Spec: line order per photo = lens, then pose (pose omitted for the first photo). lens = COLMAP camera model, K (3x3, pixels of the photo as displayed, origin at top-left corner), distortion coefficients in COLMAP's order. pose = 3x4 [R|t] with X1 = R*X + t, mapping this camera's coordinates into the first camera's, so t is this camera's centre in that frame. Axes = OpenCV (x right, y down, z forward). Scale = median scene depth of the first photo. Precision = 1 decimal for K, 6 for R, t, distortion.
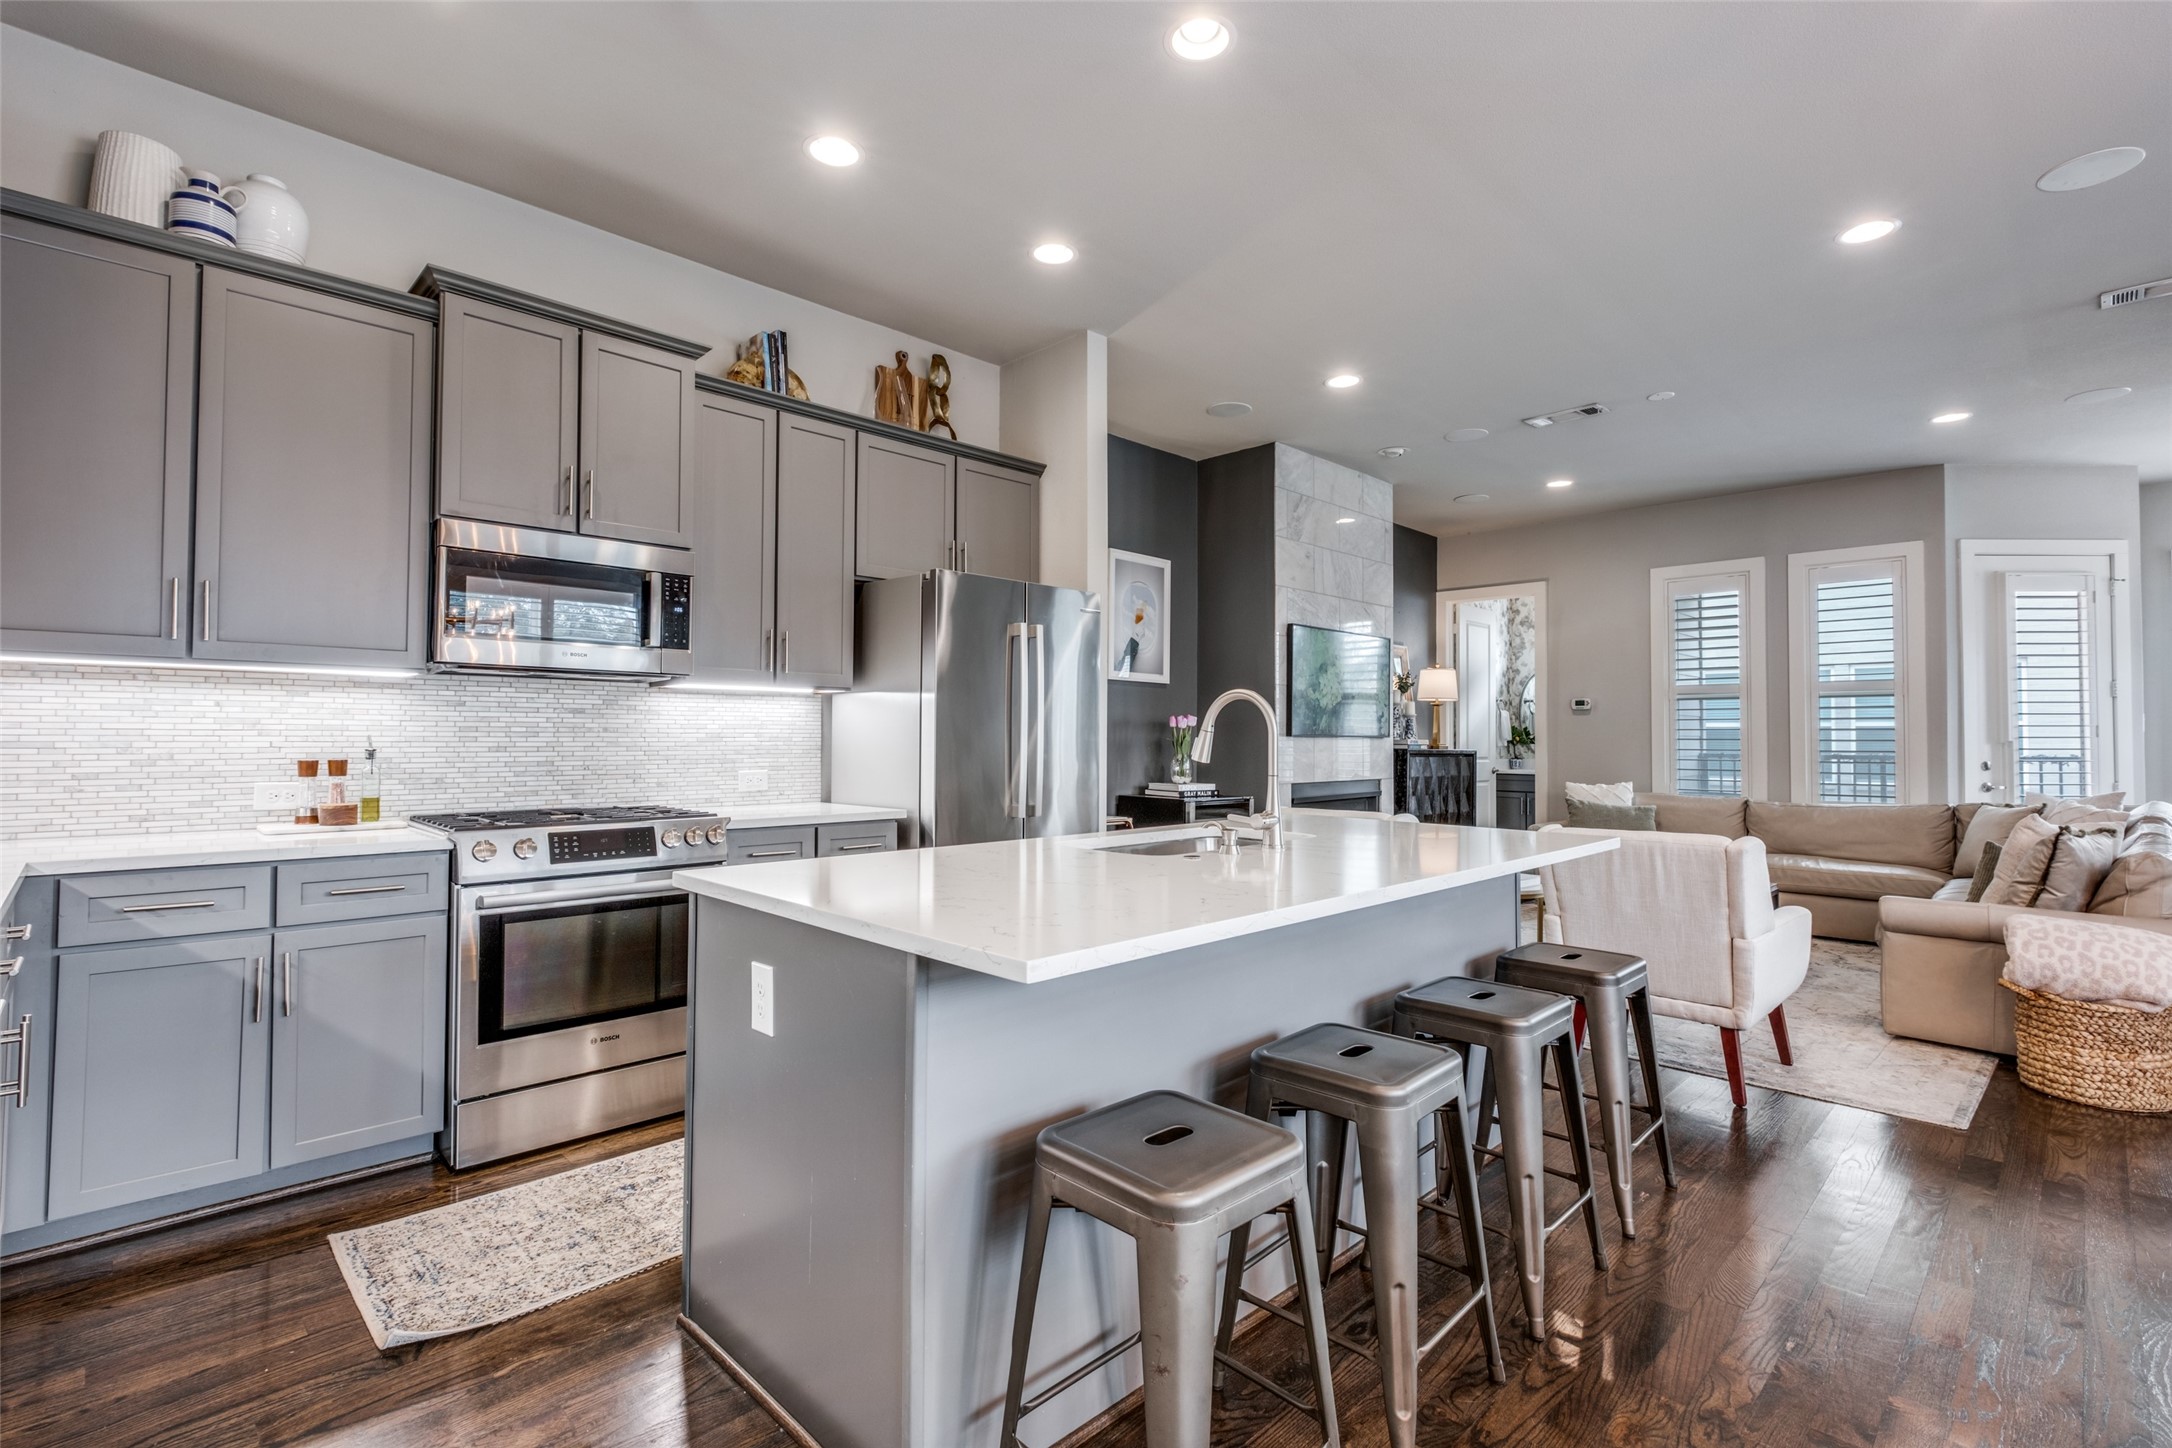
lens RADIAL K [[989.8, 0, 1082.4], [0, 989.8, 716.4], [0, 0, 1]] dist [0.007466, -0.003916]
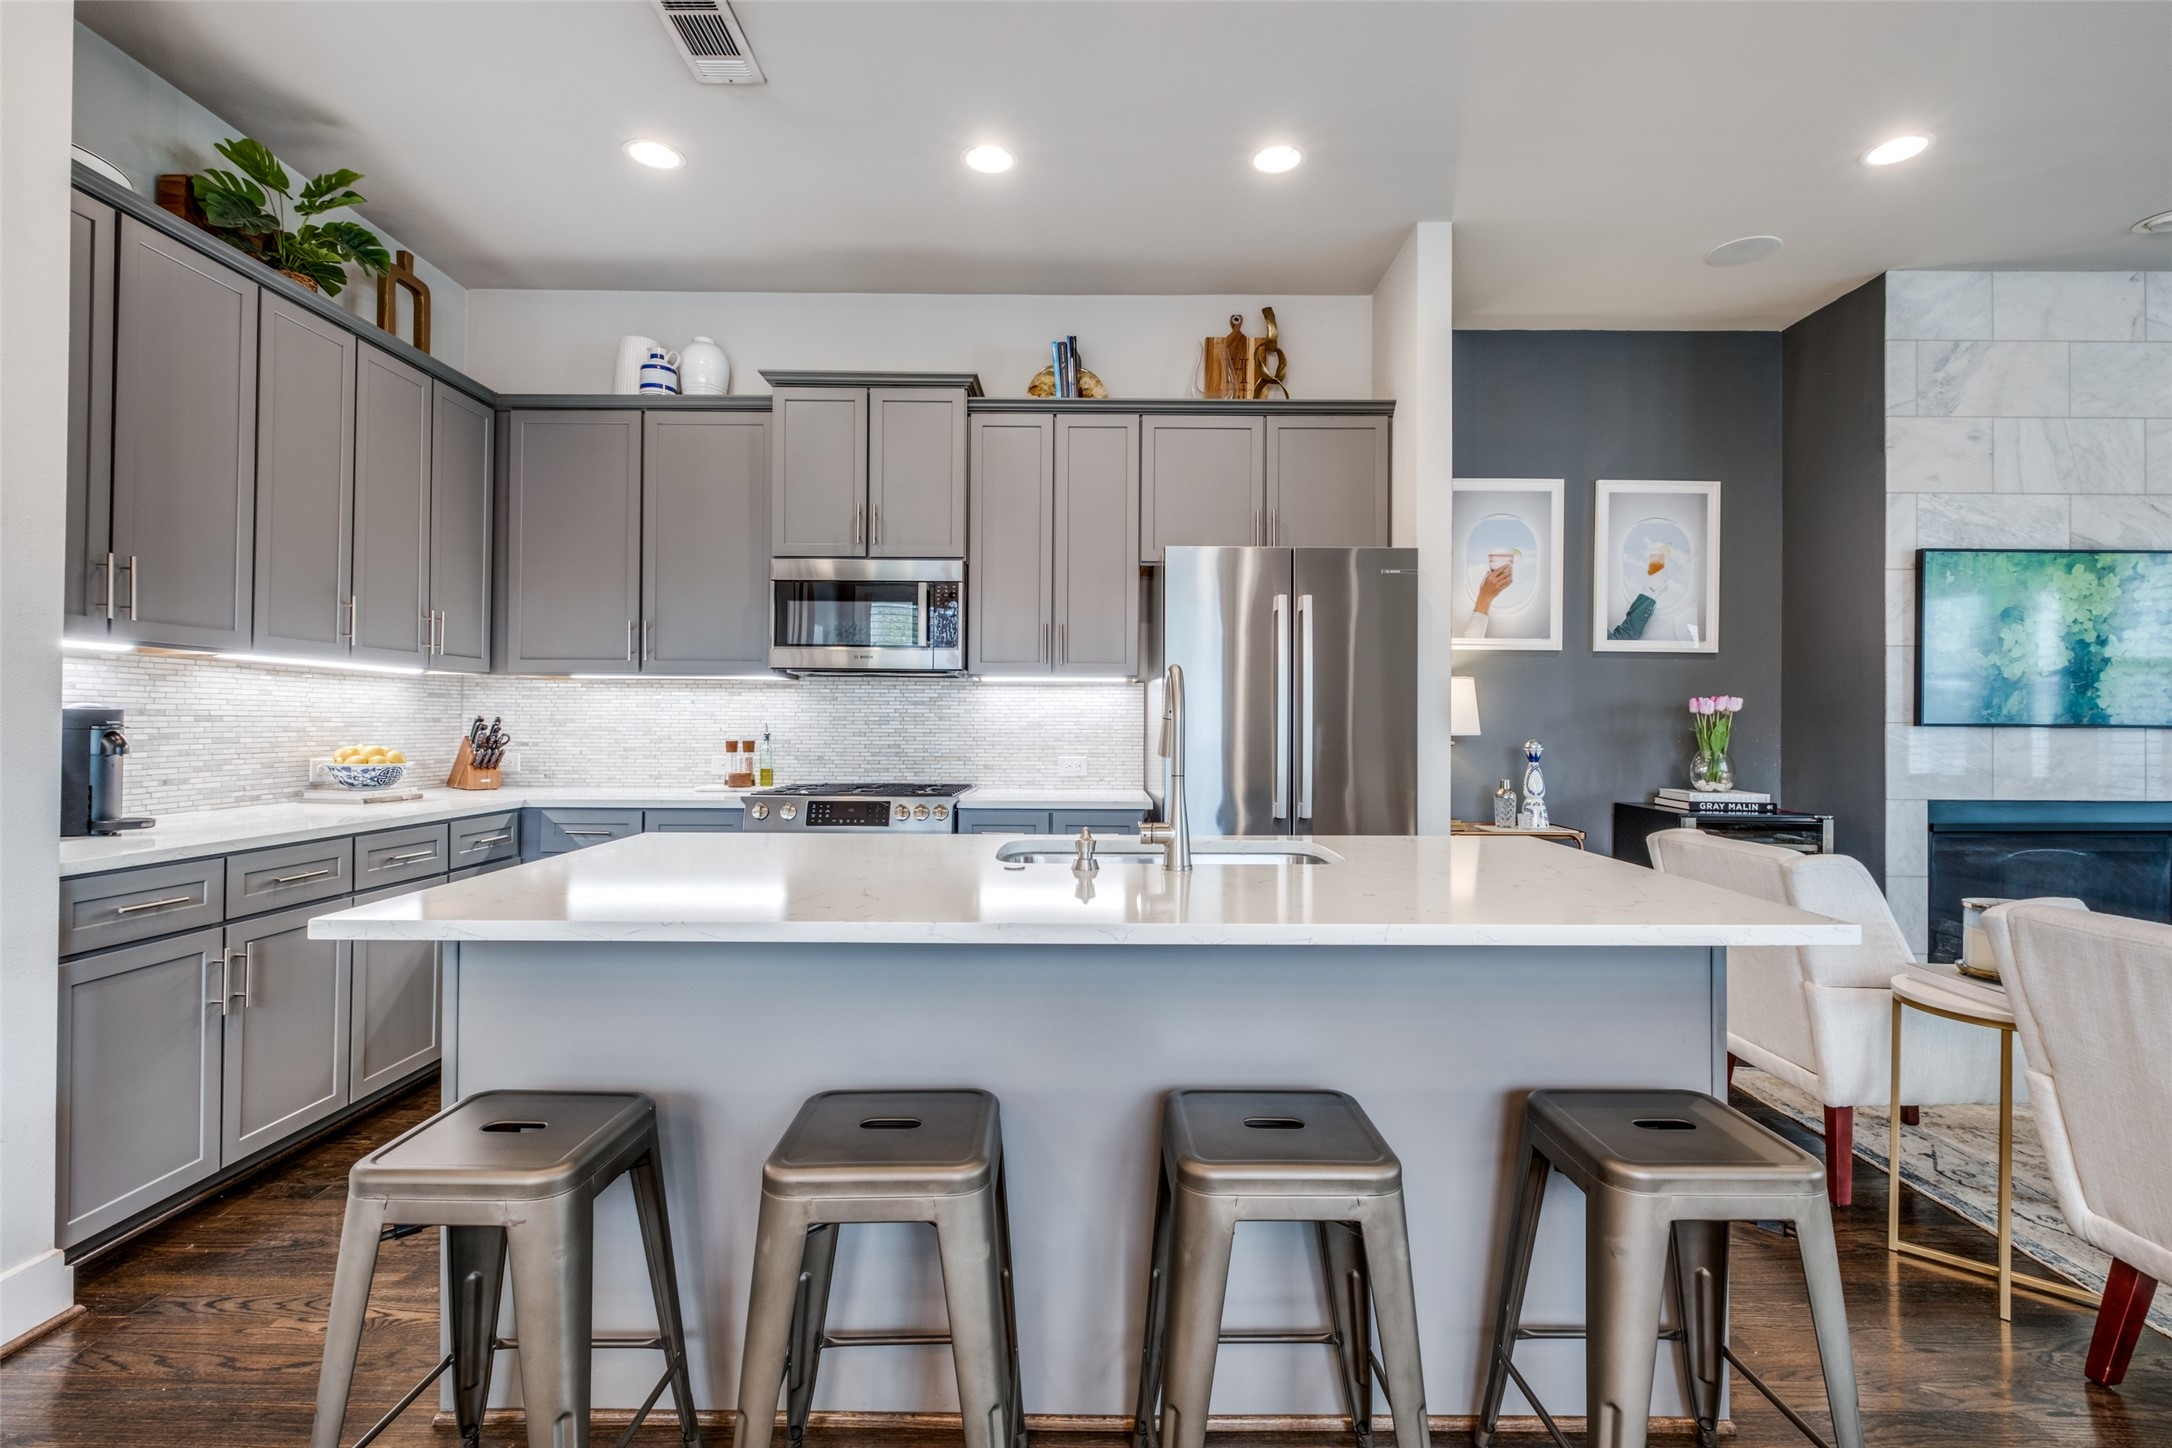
lens RADIAL K [[989.8, 0, 1108.8], [0, 989.8, 717.1], [0, 0, 1]] dist [0.007466, -0.003916]
pose [[0.714049, -0.005536, -0.700074, 0.318476], [0.012486, 0.999910, 0.004829, 0.005605], [0.699984, -0.012189, 0.714054, 0.195593]]
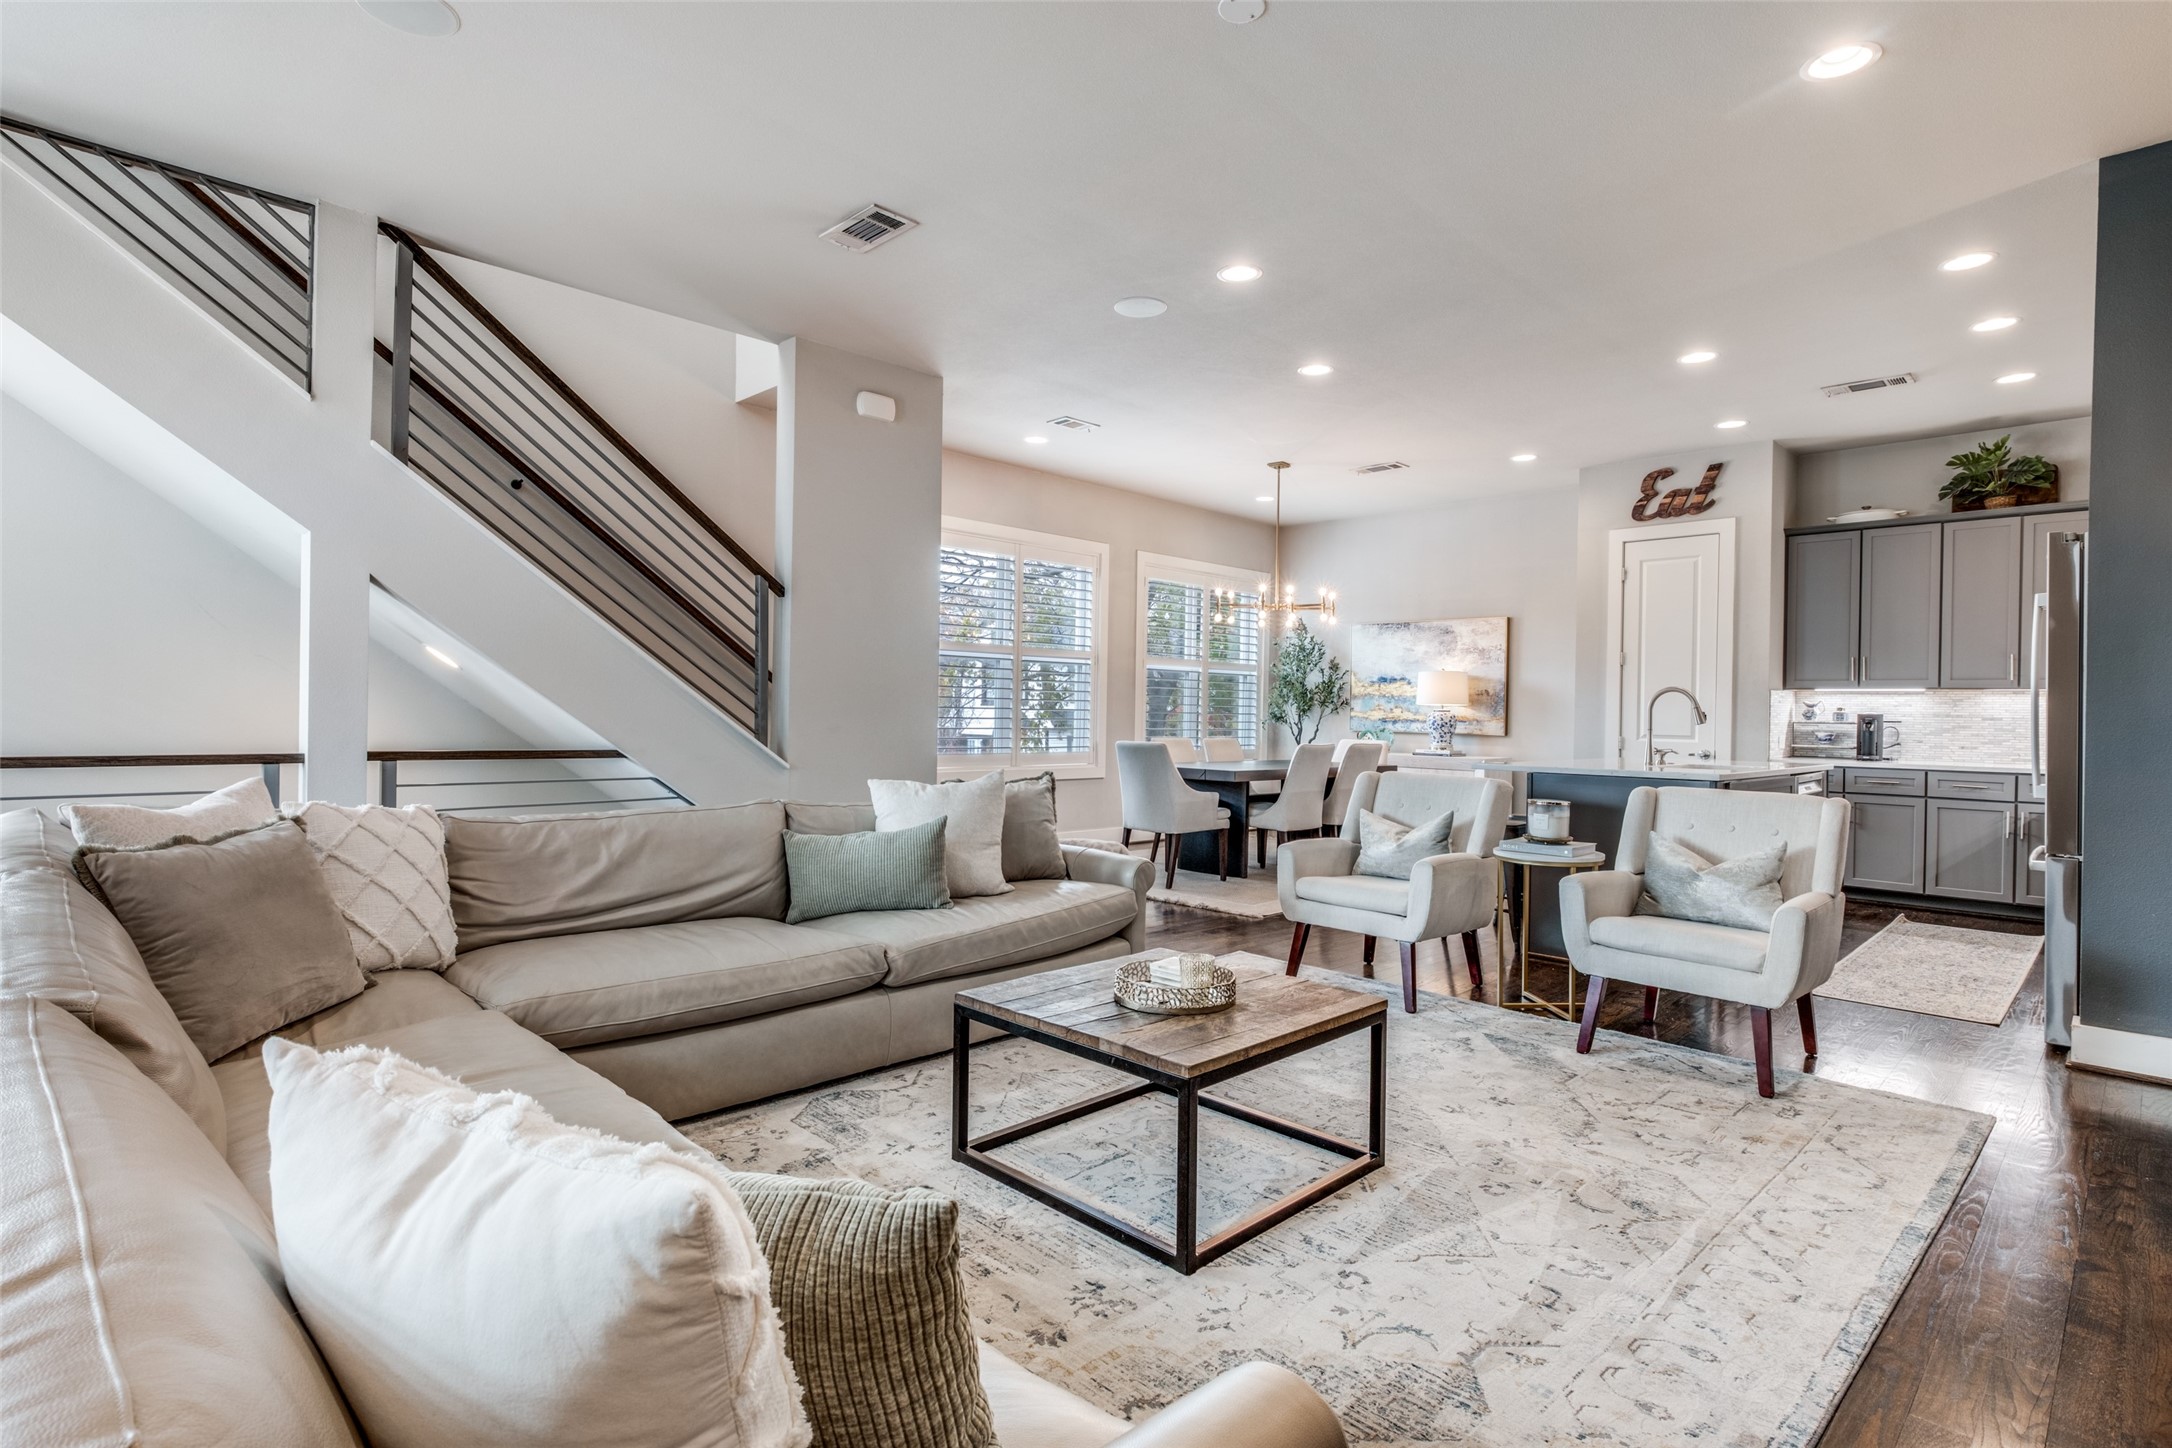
lens RADIAL K [[1077.2, 0, 1087.1], [0, 1077.2, 716.2], [0, 0, 1]] dist [0.006111, -0.002752]
pose [[-0.999729, -0.021625, -0.008671, 0.630482], [-0.021455, 0.999586, -0.019187, 0.045559], [0.009082, -0.018996, -0.999778, 1.470437]]
